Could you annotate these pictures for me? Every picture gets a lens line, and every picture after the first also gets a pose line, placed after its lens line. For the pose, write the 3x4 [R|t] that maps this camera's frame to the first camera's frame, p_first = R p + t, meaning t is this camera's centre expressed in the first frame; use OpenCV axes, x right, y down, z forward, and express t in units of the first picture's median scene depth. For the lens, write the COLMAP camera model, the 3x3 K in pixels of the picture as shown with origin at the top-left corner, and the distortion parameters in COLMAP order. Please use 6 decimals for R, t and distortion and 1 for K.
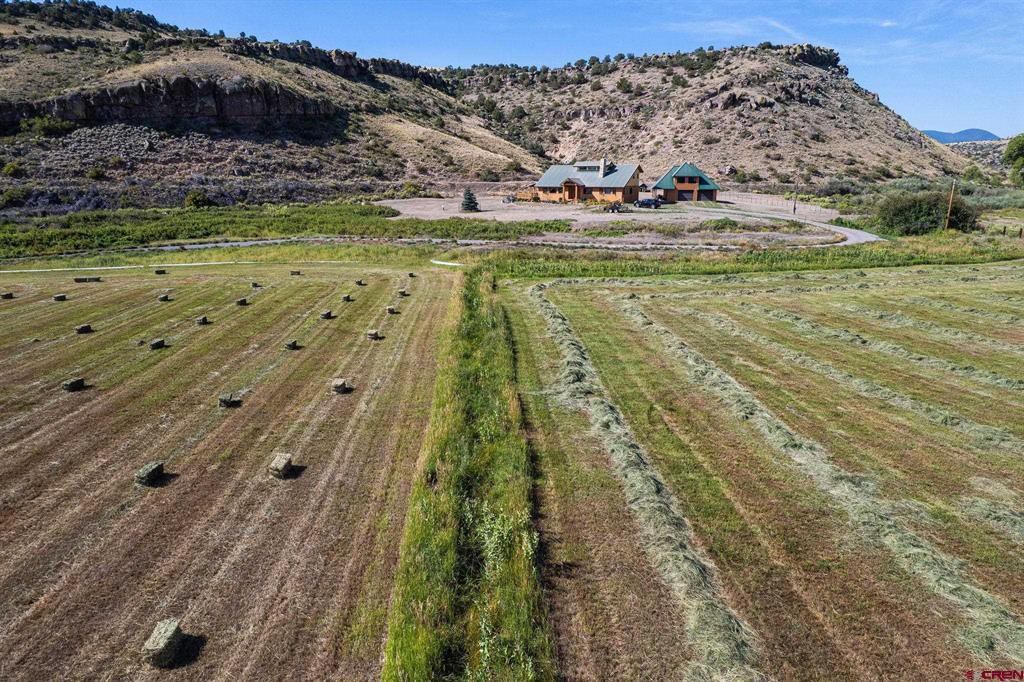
lens RADIAL K [[666.6, 0, 516.6], [0, 666.6, 332.3], [0, 0, 1]] dist [-0.072330, 0.067113]
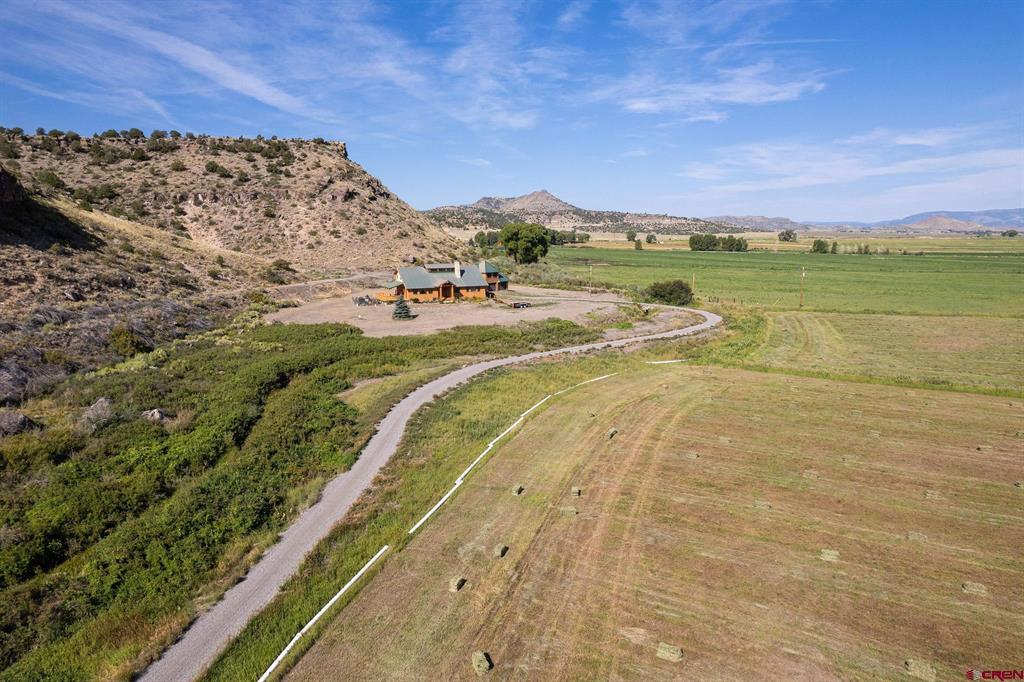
lens RADIAL K [[666.6, 0, 517.6], [0, 666.6, 313.6], [0, 0, 1]] dist [-0.072330, 0.067113]
pose [[0.559958, -0.097585, 0.822754, -0.522759], [0.190887, 0.981519, -0.013500, -0.090546], [-0.806231, 0.164613, 0.568237, 0.174993]]
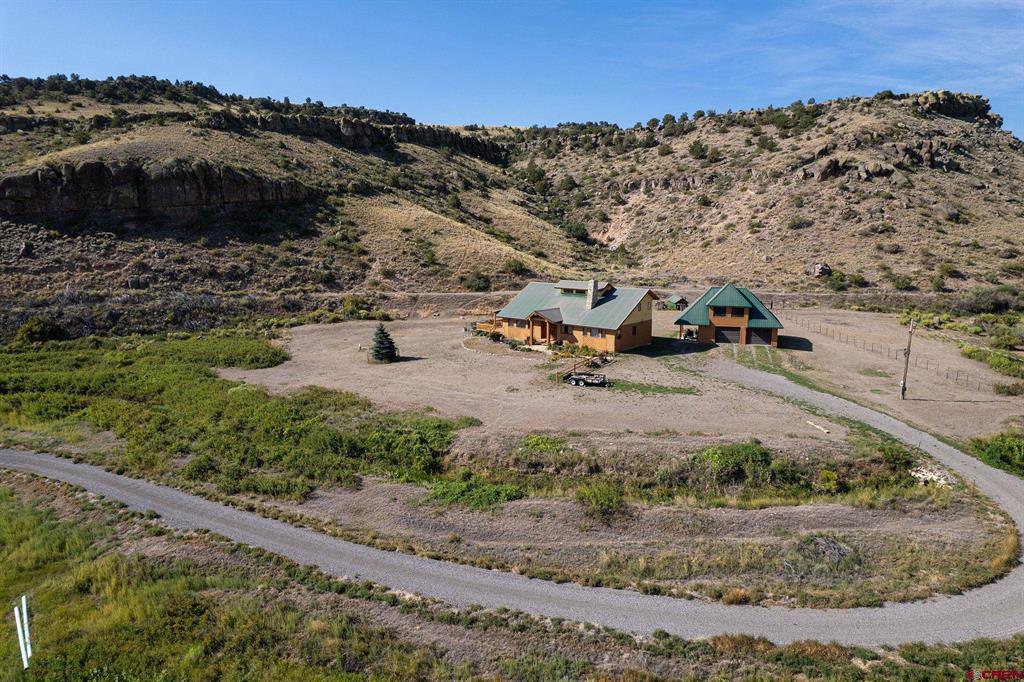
lens RADIAL K [[666.6, 0, 513.3], [0, 666.6, 332.7], [0, 0, 1]] dist [-0.072330, 0.067113]
pose [[0.984515, 0.026472, -0.173289, 0.112107], [-0.039193, 0.996748, -0.070403, -0.107191], [0.170862, 0.076104, 0.982351, 0.231827]]
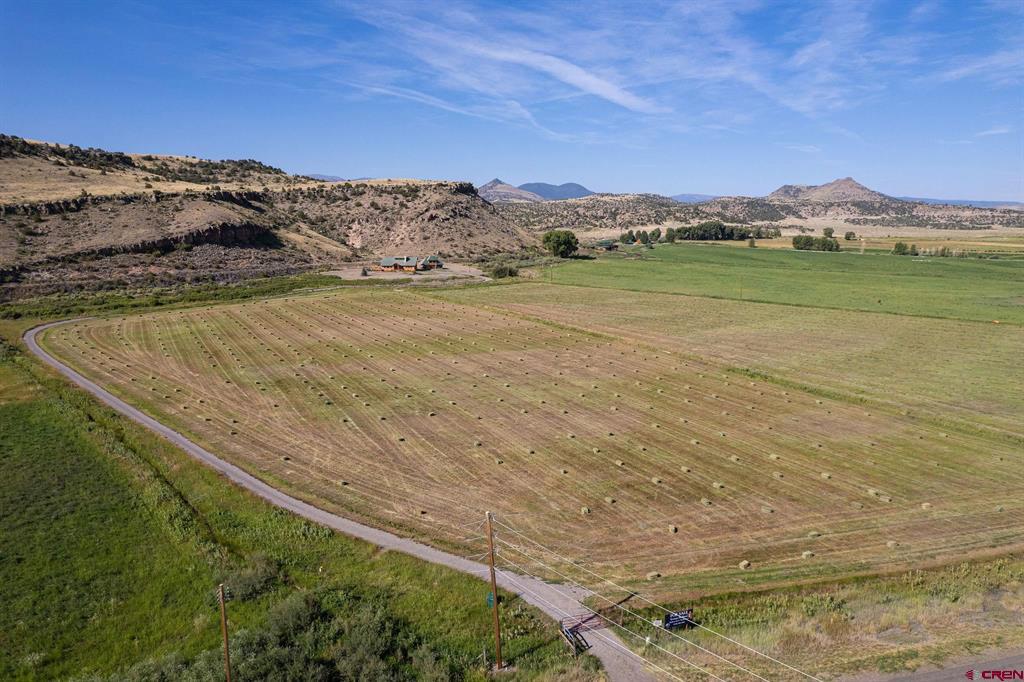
lens RADIAL K [[666.6, 0, 522.2], [0, 666.6, 351.1], [0, 0, 1]] dist [-0.072330, 0.067113]
pose [[0.872196, -0.091246, 0.480571, -0.564931], [0.108608, 0.994049, -0.008374, 0.152638], [-0.476947, 0.059498, 0.876916, -1.160991]]
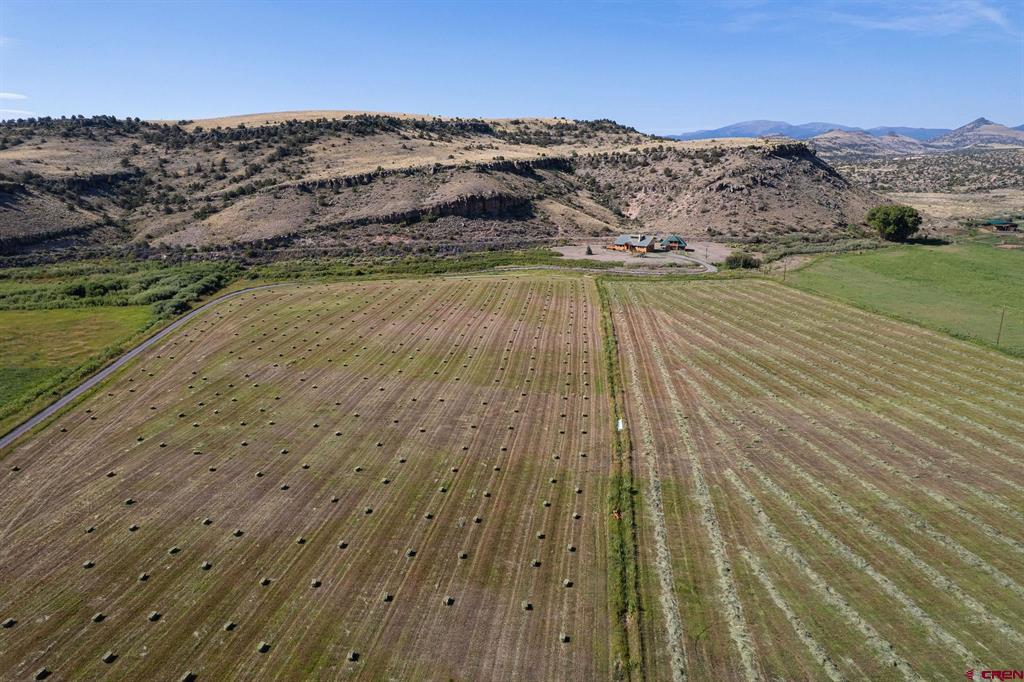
lens RADIAL K [[666.6, 0, 511.3], [0, 666.6, 335.3], [0, 0, 1]] dist [-0.072330, 0.067113]
pose [[0.990750, 0.031493, -0.131997, -0.010389], [-0.029312, 0.999400, 0.018439, 0.068785], [0.132498, -0.014400, 0.991079, -1.116921]]
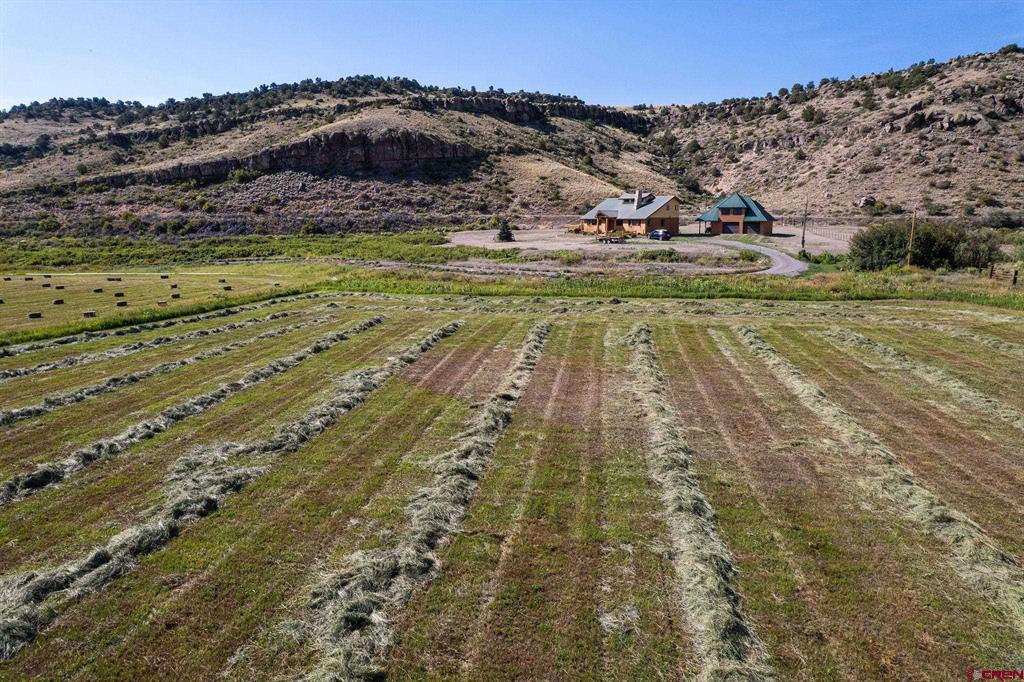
lens RADIAL K [[666.6, 0, 509.8], [0, 666.6, 331.9], [0, 0, 1]] dist [-0.072330, 0.067113]
pose [[0.897169, 0.071536, -0.435856, 0.270872], [-0.095327, 0.994901, -0.032932, 0.000324], [0.431278, 0.071094, 0.899414, 0.023999]]
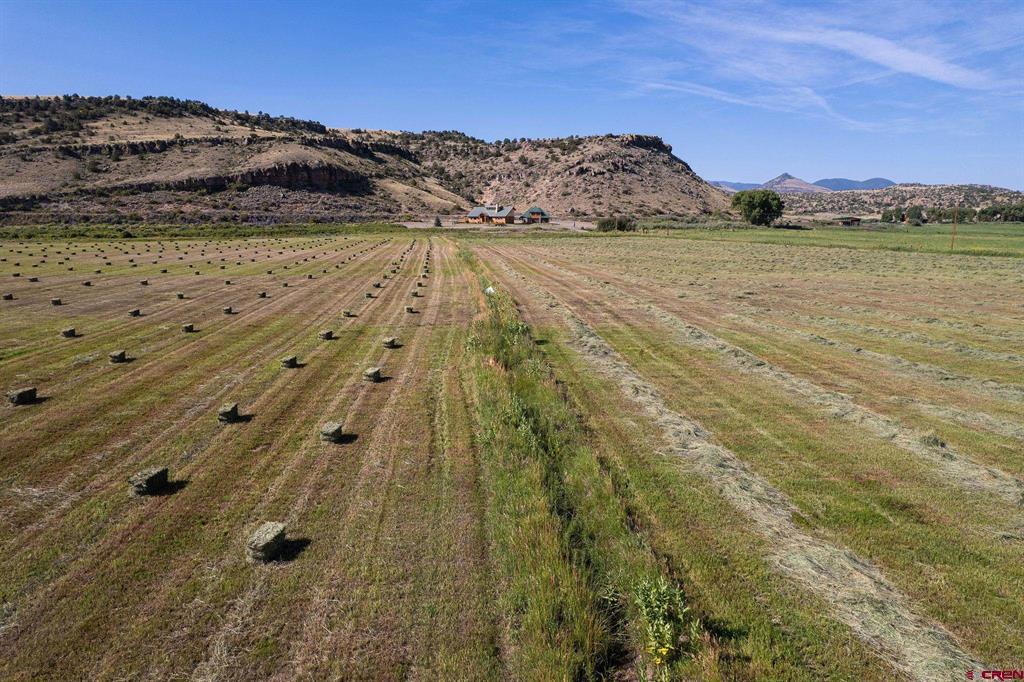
lens RADIAL K [[666.6, 0, 513.7], [0, 666.6, 329.1], [0, 0, 1]] dist [-0.072330, 0.067113]
pose [[0.996366, -0.007220, 0.084870, -0.004864], [0.012864, 0.997727, -0.066145, 0.204993], [-0.084199, 0.066996, 0.994194, -0.800567]]
